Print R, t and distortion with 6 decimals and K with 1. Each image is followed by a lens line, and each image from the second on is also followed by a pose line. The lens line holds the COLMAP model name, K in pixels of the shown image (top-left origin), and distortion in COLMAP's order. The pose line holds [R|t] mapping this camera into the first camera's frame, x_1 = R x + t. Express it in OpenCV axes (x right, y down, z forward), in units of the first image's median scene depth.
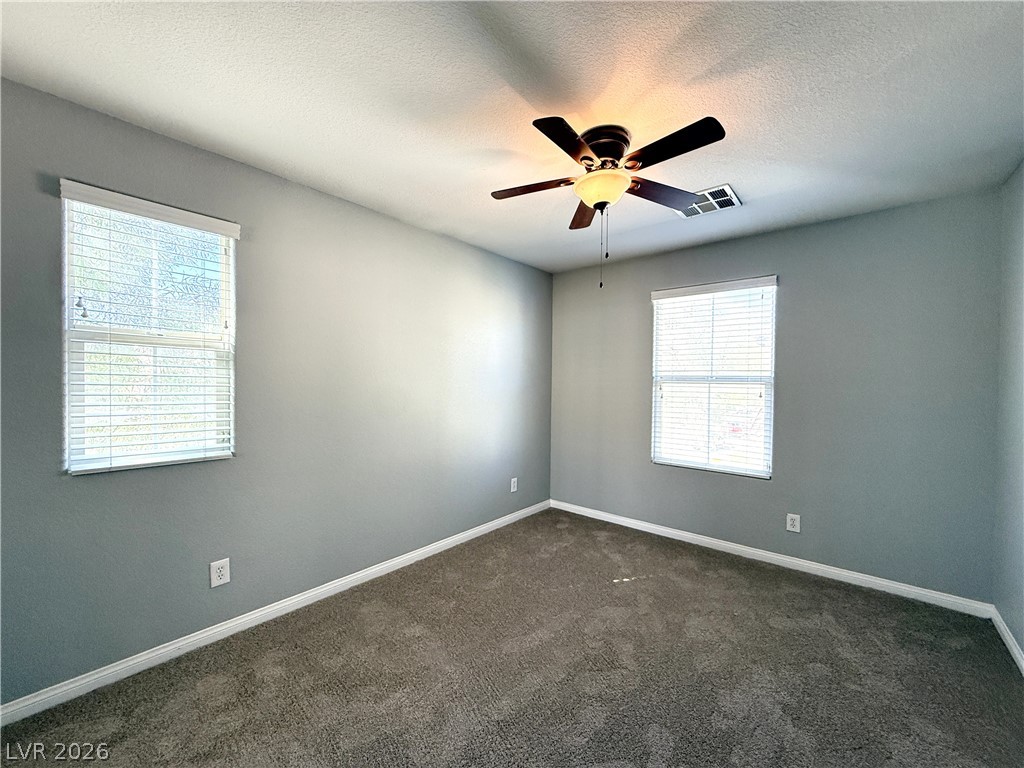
lens RADIAL K [[407.2, 0, 507.6], [0, 407.2, 385.9], [0, 0, 1]] dist [-0.000167, -0.000204]
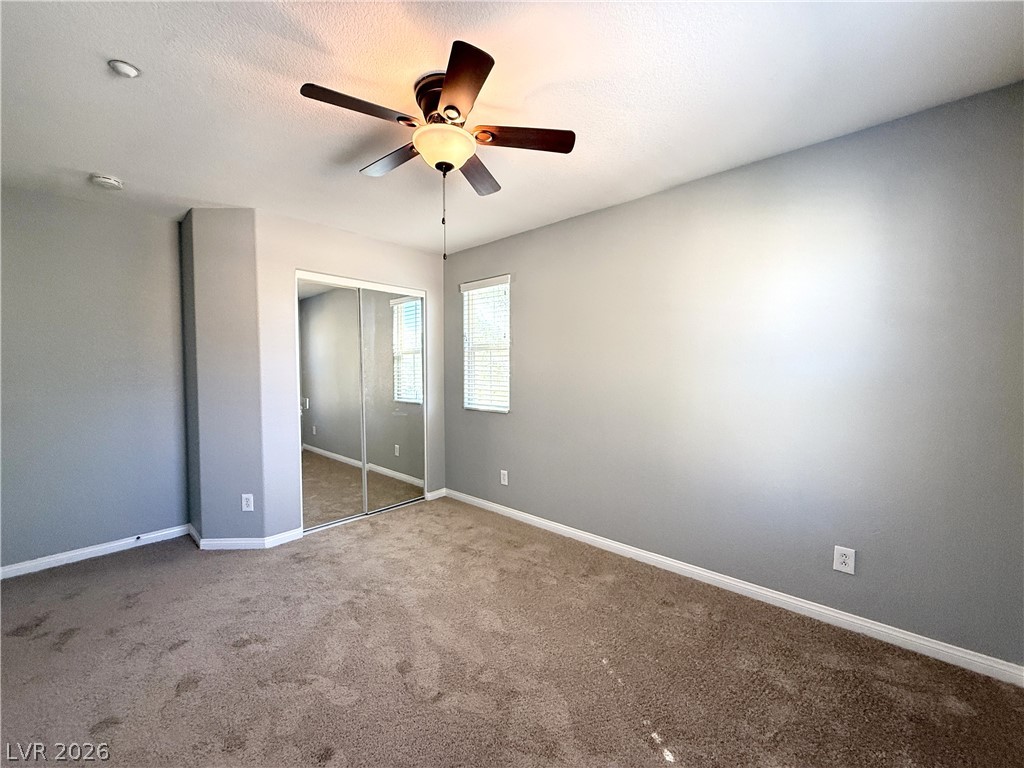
lens RADIAL K [[407.2, 0, 509.8], [0, 407.2, 389.5], [0, 0, 1]] dist [-0.000167, -0.000204]
pose [[-0.021213, 0.034593, -0.999176, 1.025367], [-0.020235, 0.999182, 0.035023, 0.017375], [0.999570, 0.020961, -0.020496, 1.048482]]
